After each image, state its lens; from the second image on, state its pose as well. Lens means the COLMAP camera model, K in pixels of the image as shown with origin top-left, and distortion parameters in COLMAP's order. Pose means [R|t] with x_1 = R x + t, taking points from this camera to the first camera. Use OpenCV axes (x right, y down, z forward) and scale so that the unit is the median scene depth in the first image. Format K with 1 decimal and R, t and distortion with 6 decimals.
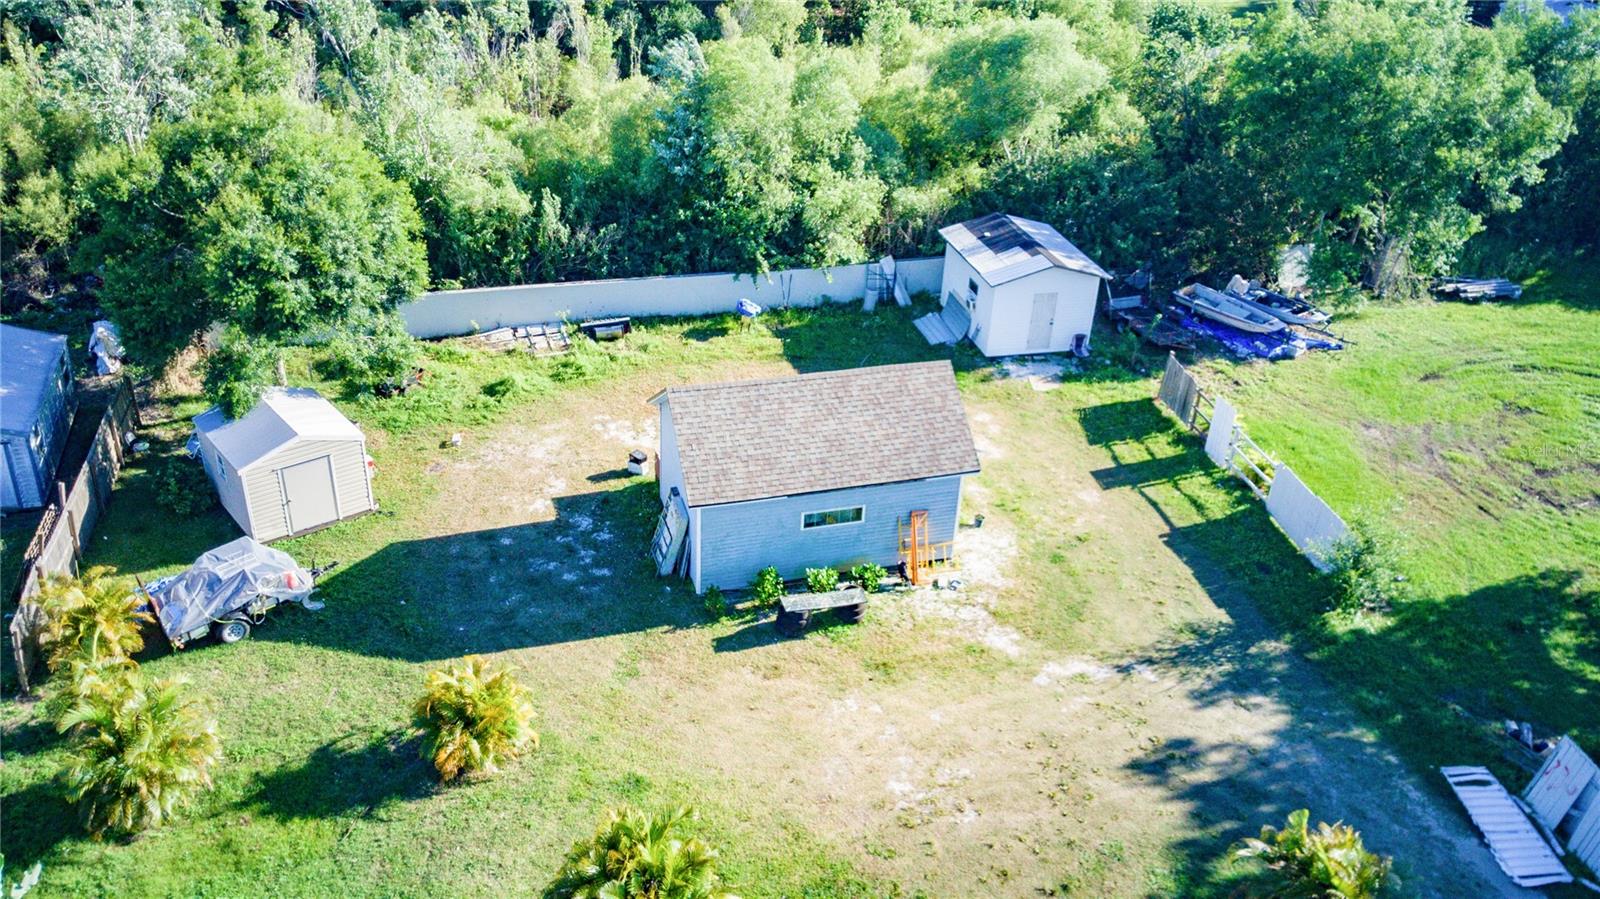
lens RADIAL K [[1244.9, 0, 800.0], [0, 1244.9, 449.5], [0, 0, 1]] dist [0.070567, -0.324964]
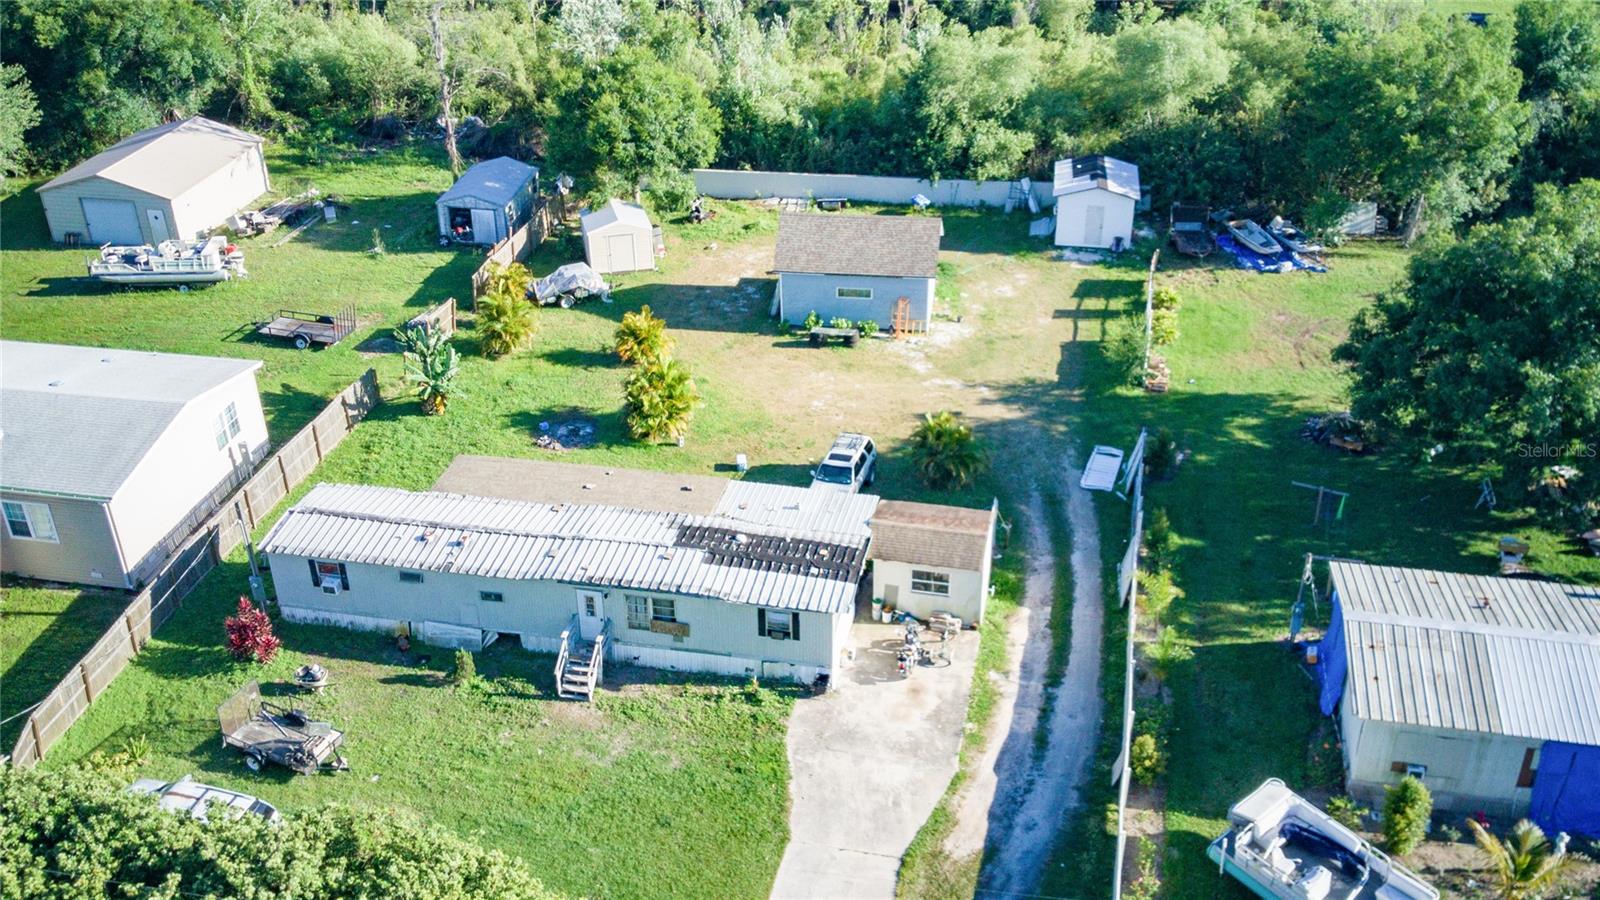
lens RADIAL K [[1244.9, 0, 800.0], [0, 1244.9, 450.0], [0, 0, 1]] dist [0.070567, -0.324964]
pose [[0.906955, 0.172163, -0.384439, 0.567414], [-0.162785, 0.985009, 0.057078, 0.154365], [0.388503, 0.010813, 0.921384, -0.592858]]
